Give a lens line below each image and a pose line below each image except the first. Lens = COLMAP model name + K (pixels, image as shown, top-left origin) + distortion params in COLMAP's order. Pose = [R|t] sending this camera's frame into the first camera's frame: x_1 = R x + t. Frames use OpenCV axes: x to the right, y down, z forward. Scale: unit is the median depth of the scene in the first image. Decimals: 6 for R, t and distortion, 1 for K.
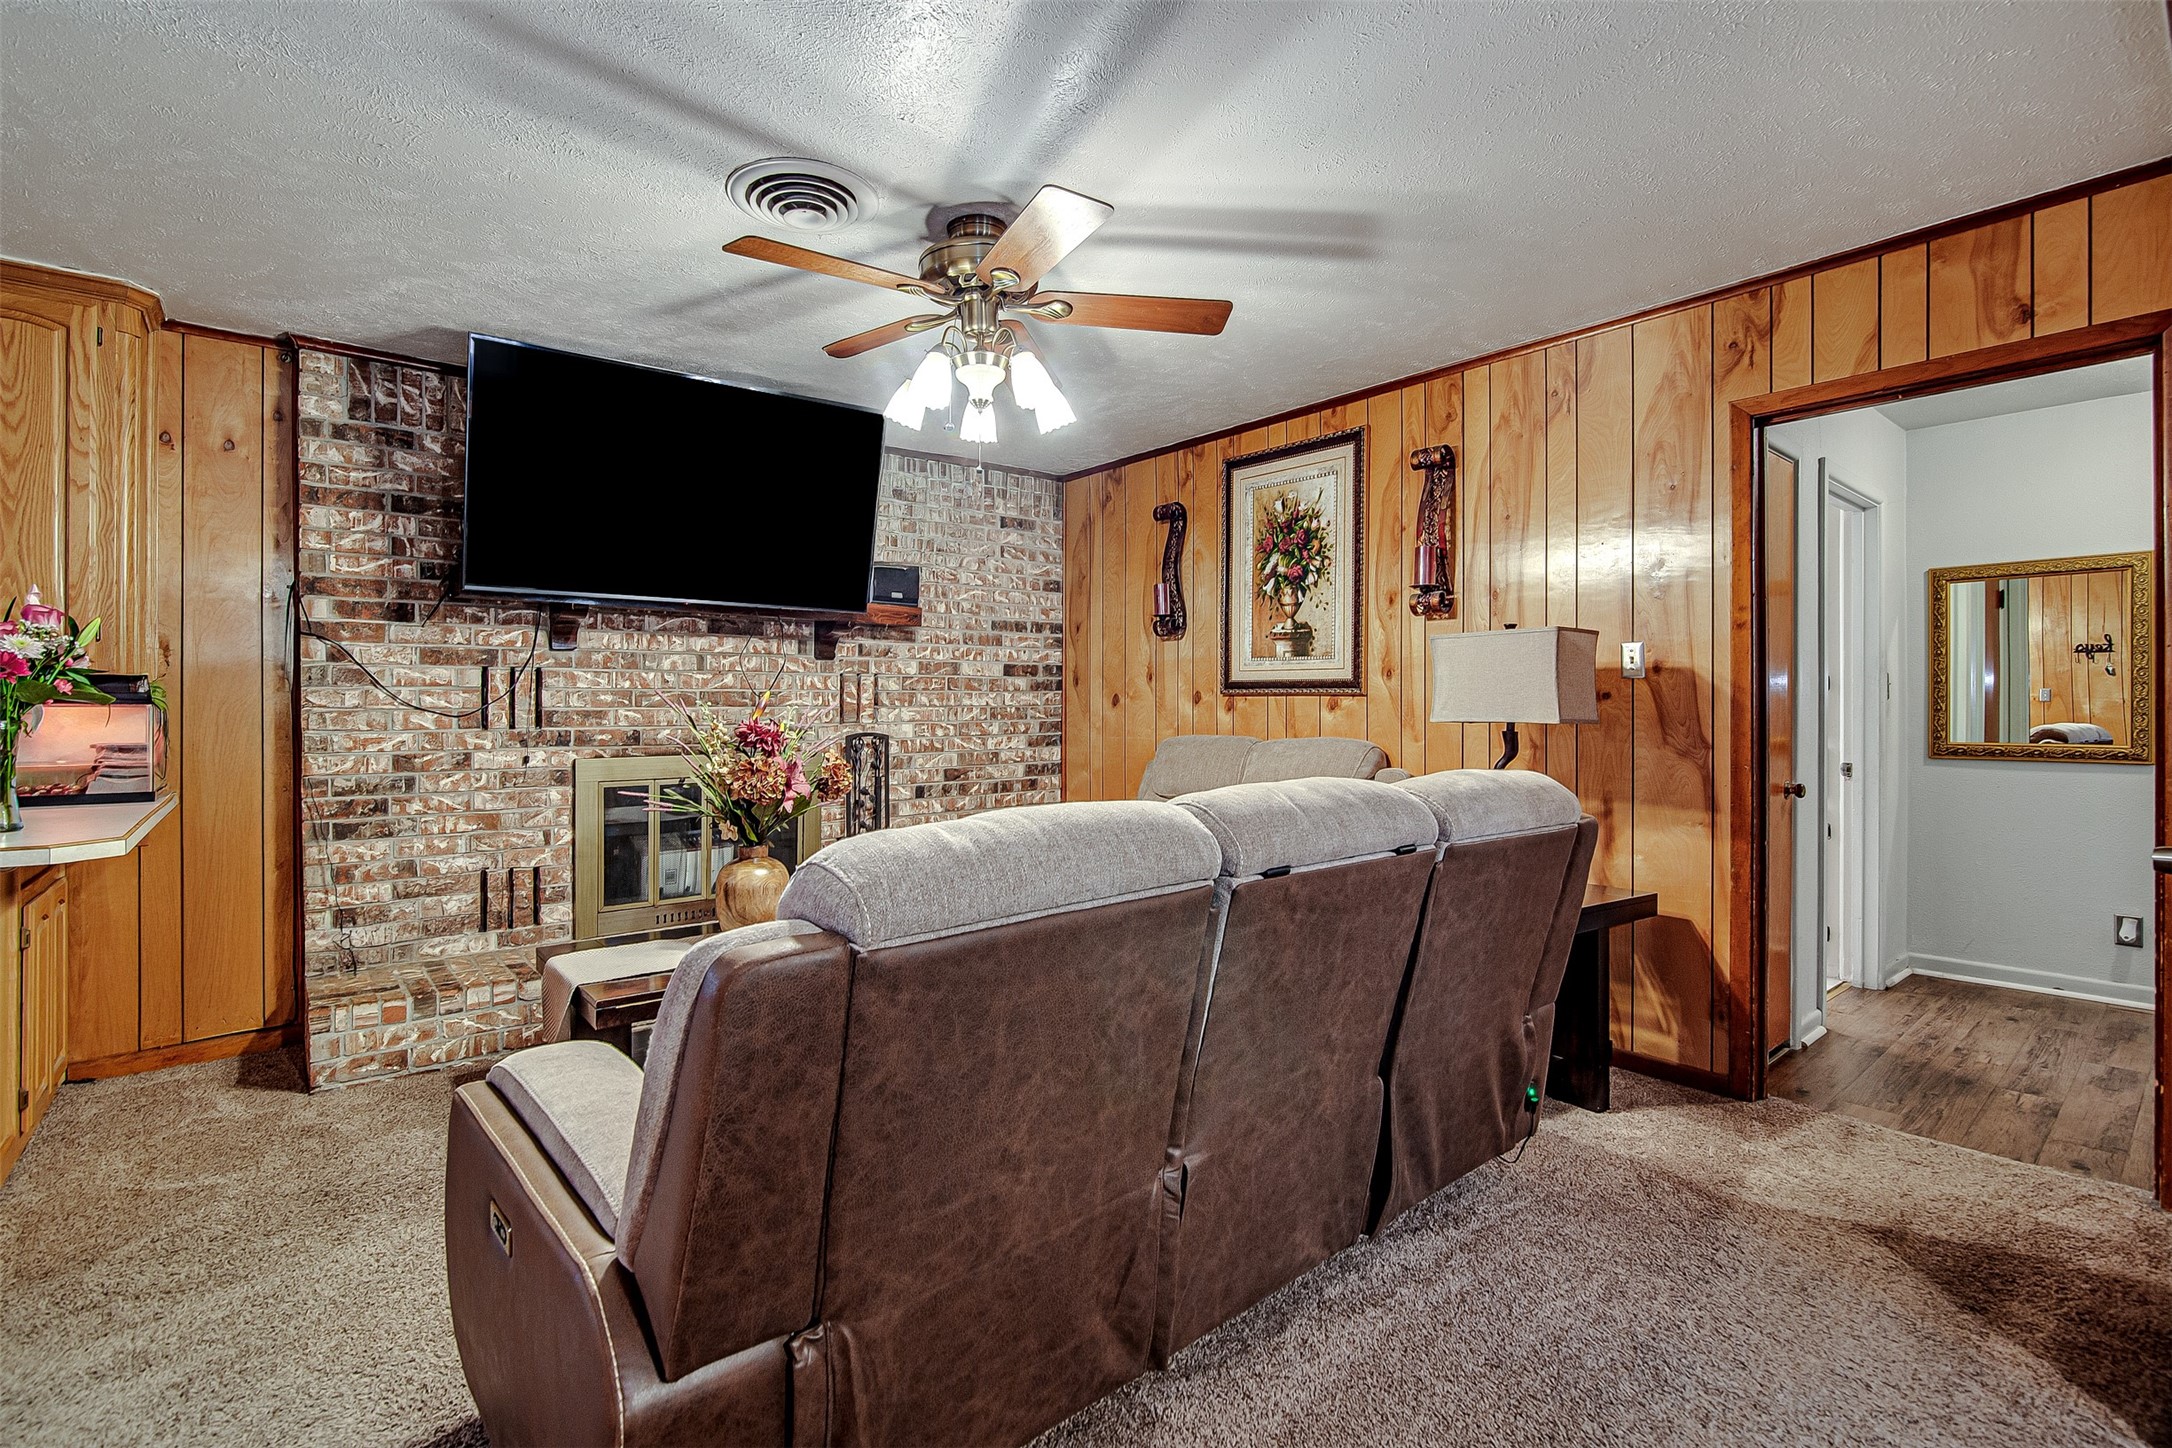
lens RADIAL K [[986.0, 0, 1088.7], [0, 986.0, 704.7], [0, 0, 1]] dist [-0.015141, -0.000108]
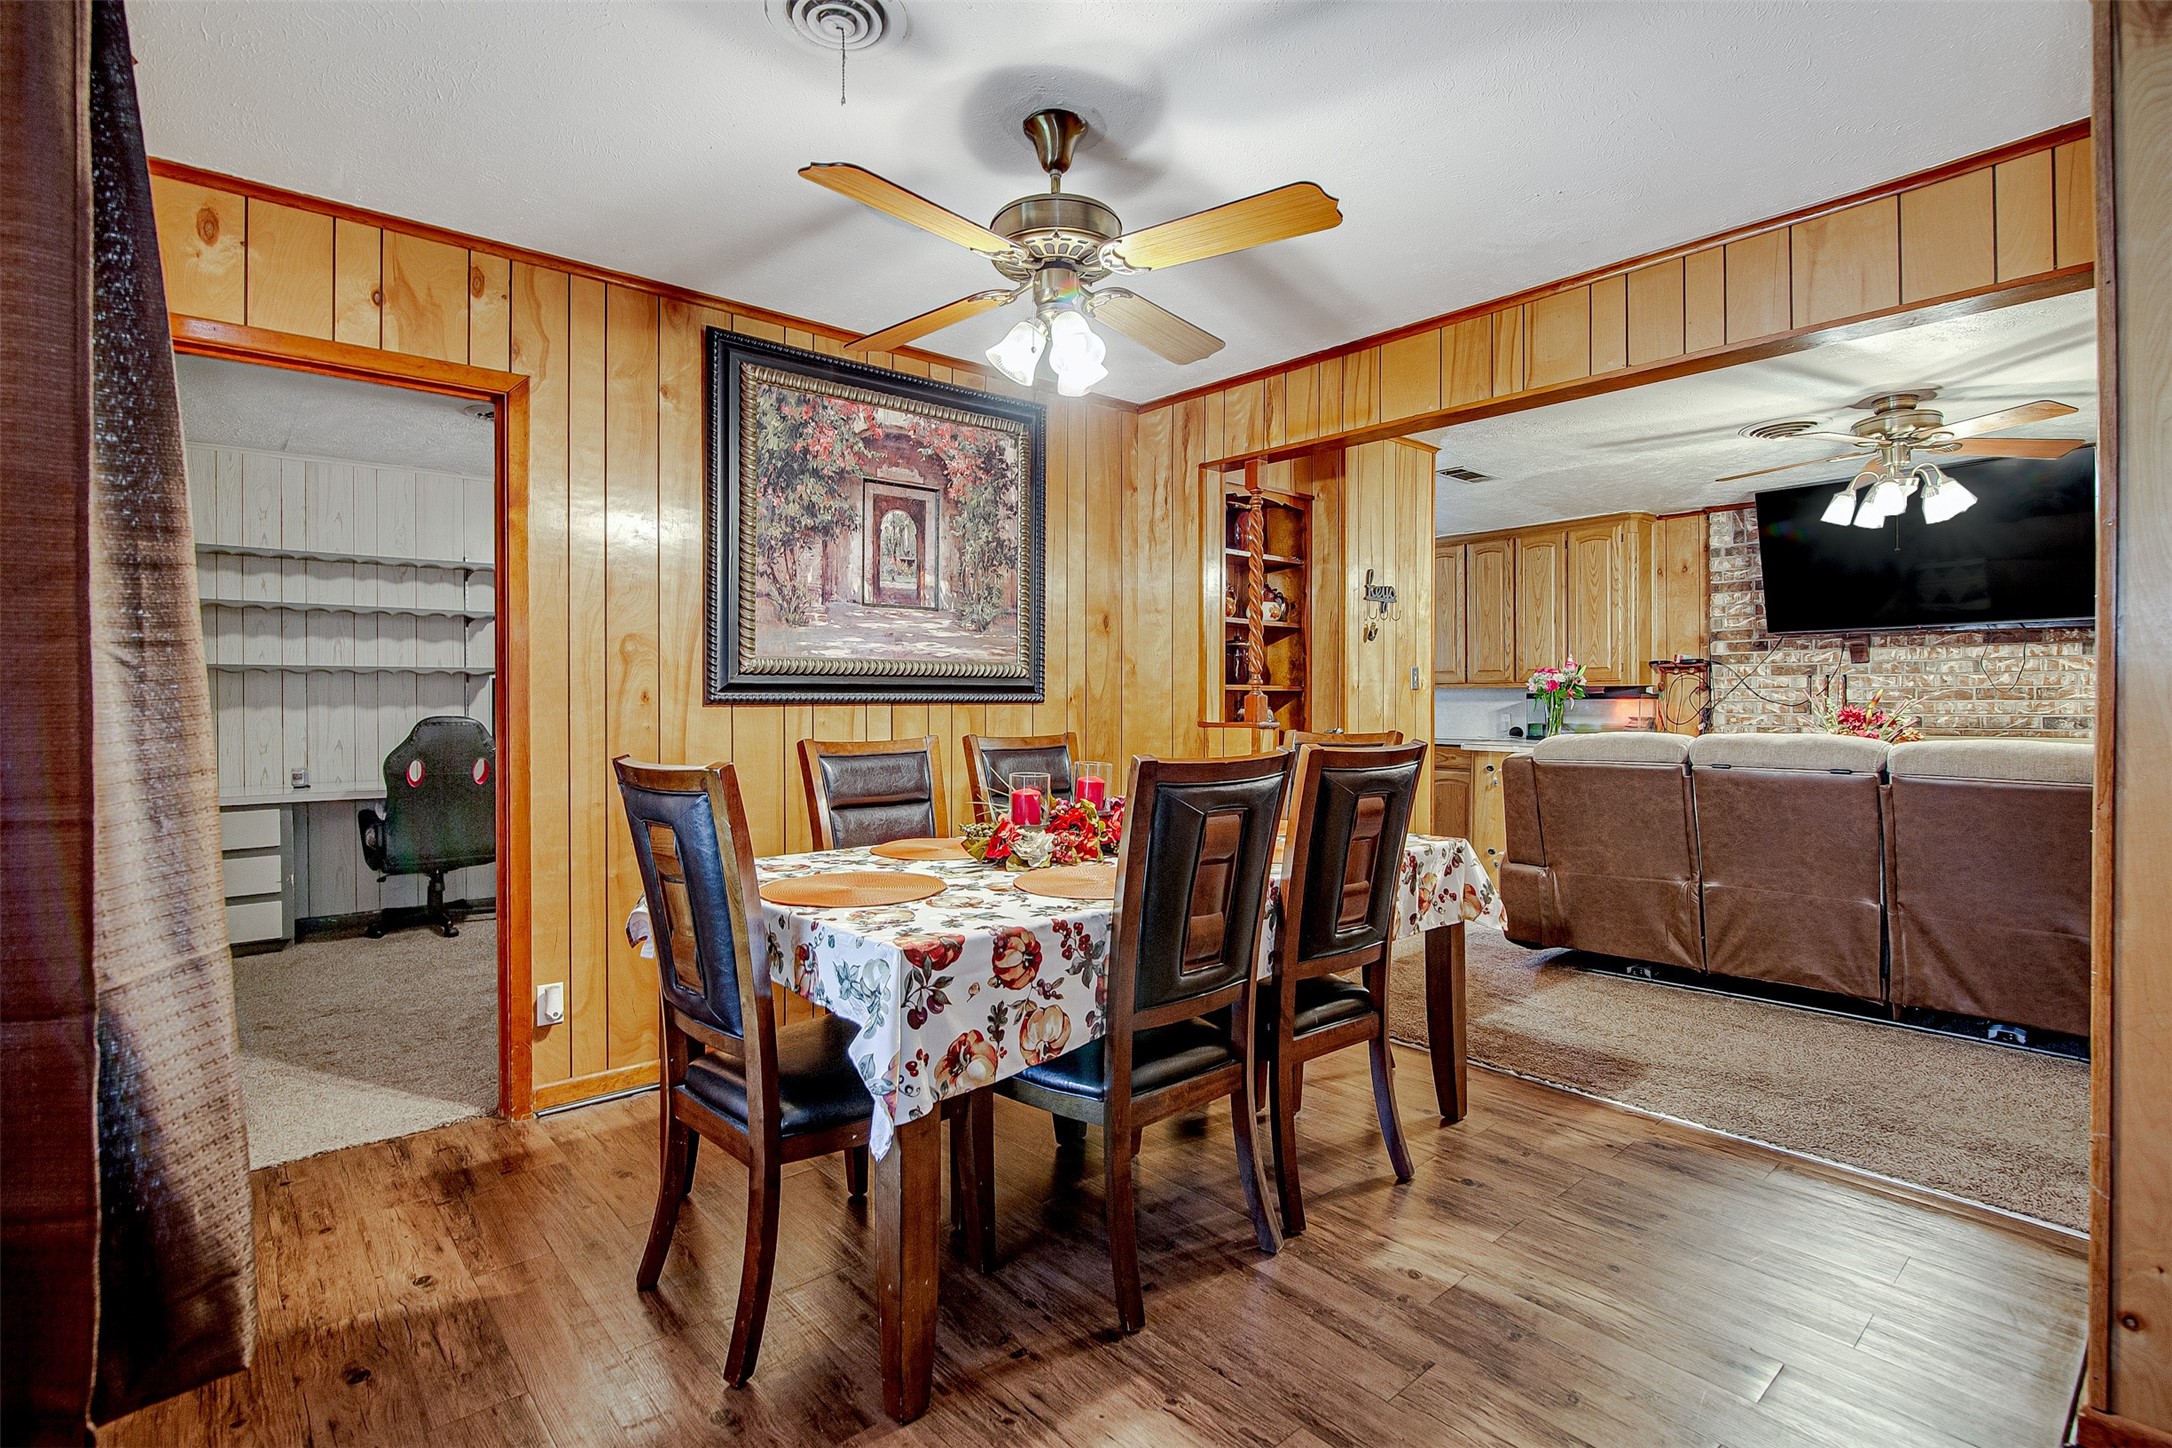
lens RADIAL K [[1027.3, 0, 1096.6], [0, 1027.3, 702.7], [0, 0, 1]] dist [-0.014769, 0.000376]
pose [[0.032047, 0.002558, -0.999483, 0.943188], [0.002021, 0.999995, 0.002624, -0.000078], [0.999484, -0.002104, 0.032042, -0.220317]]
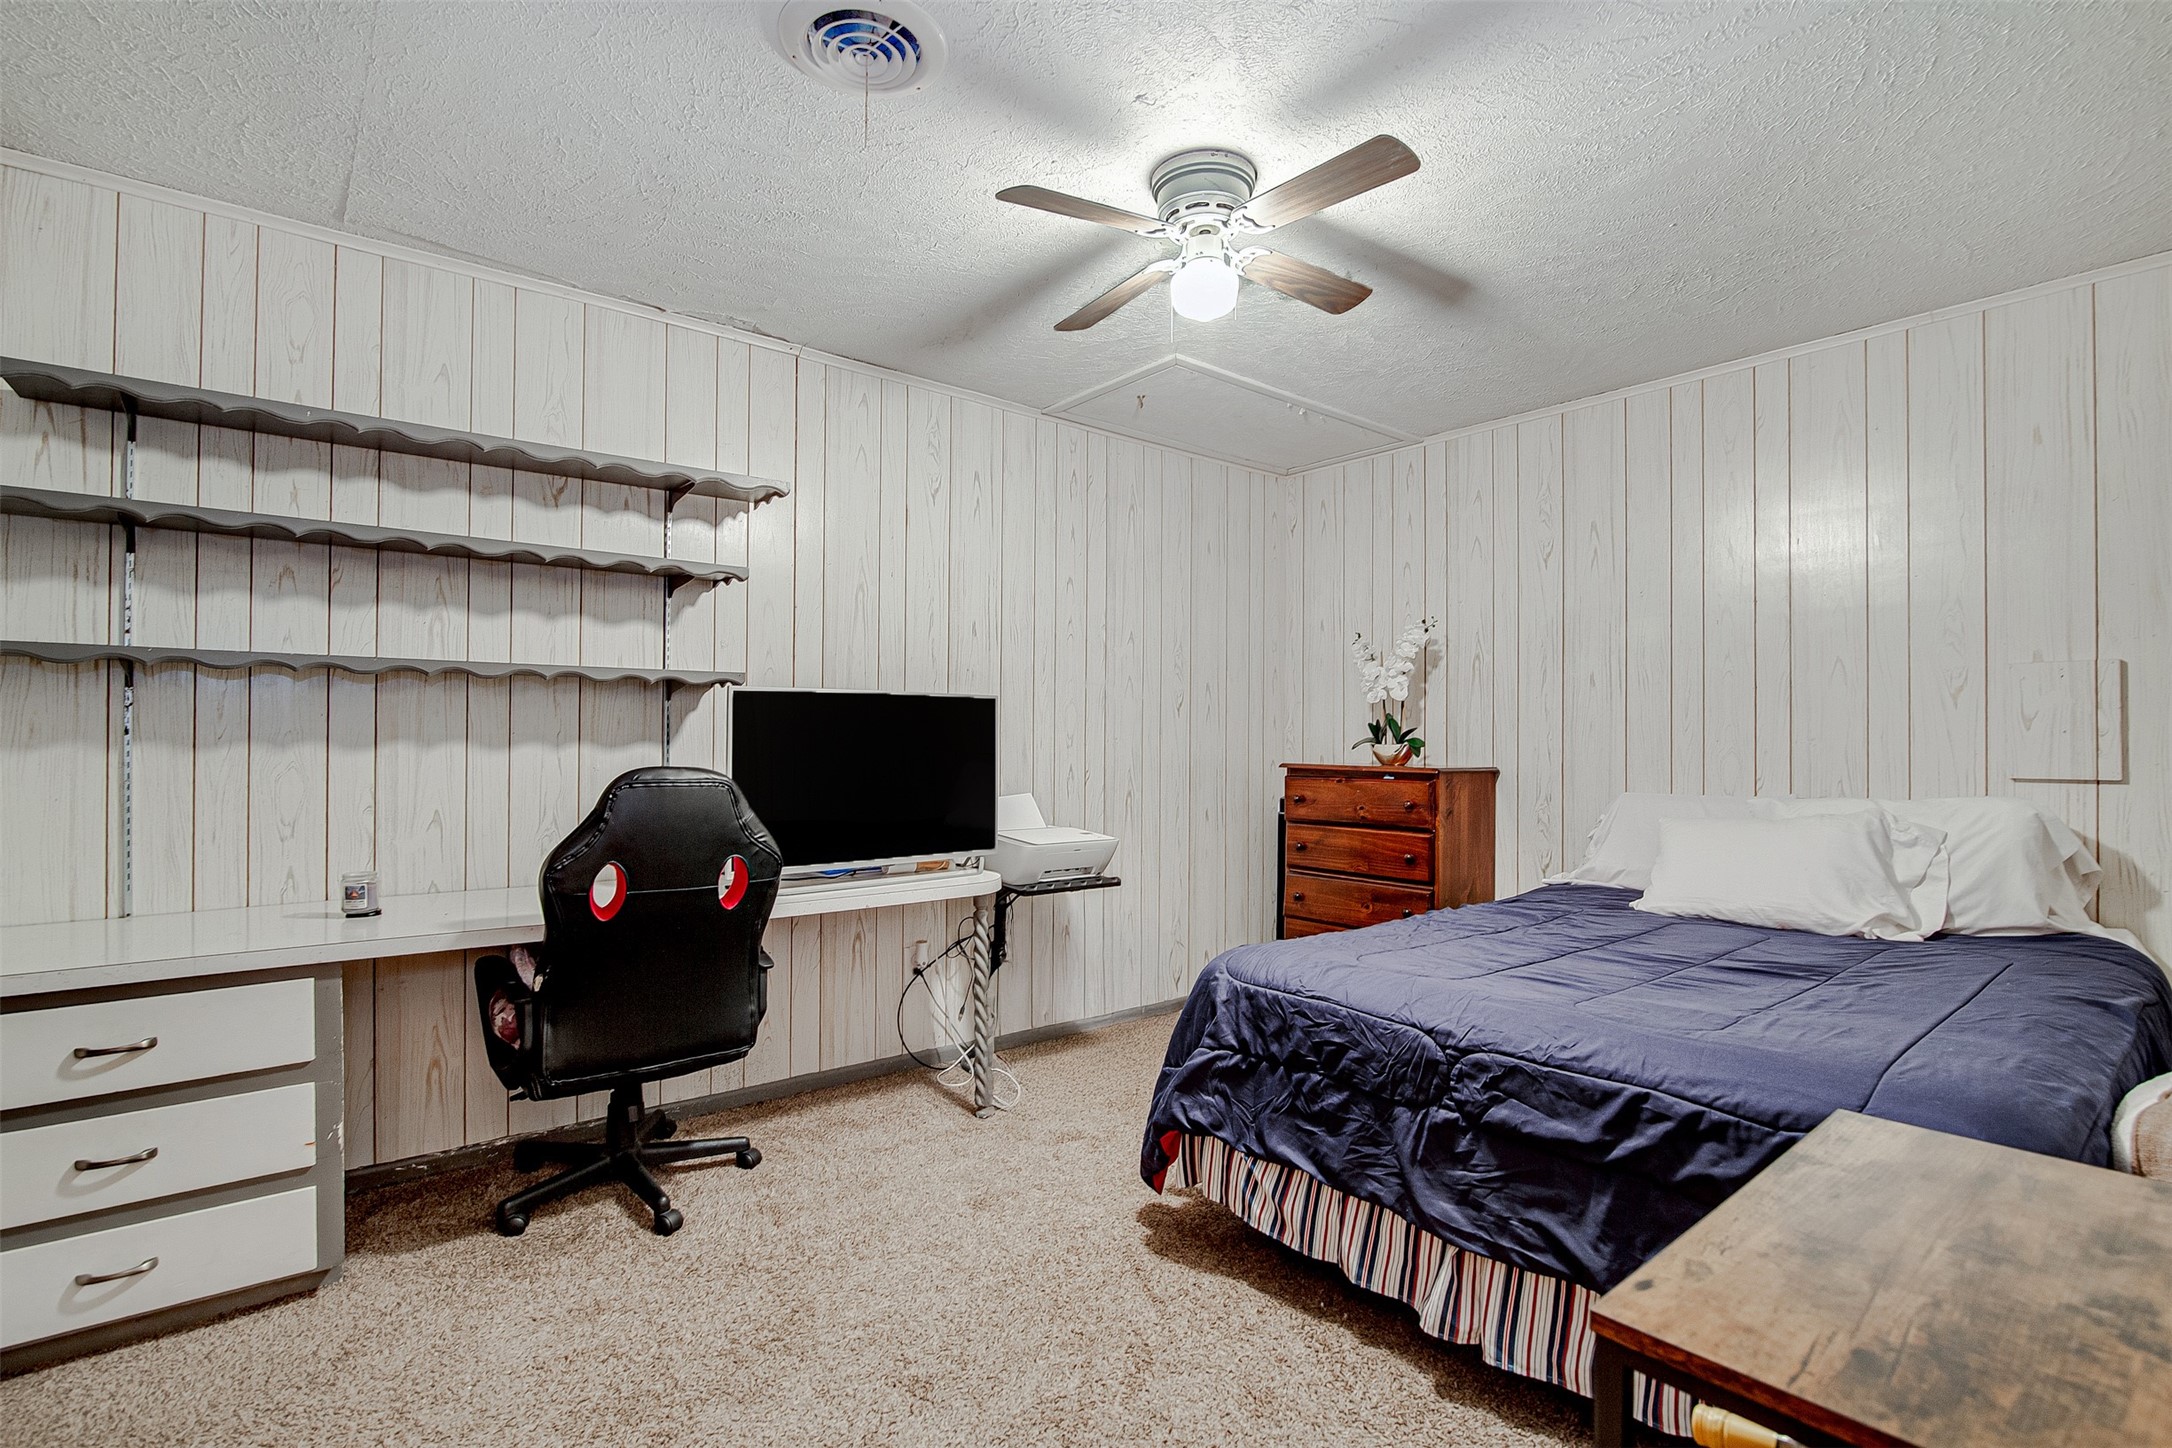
lens RADIAL K [[1006.8, 0, 1086.0], [0, 1006.8, 724.0], [0, 0, 1]] dist [-0.013911, 0.000008]
pose [[-0.000419, -0.014826, -0.999890, 0.285037], [-0.004186, 0.999881, -0.014825, 0.001101], [0.999991, 0.004180, -0.000481, -0.706496]]
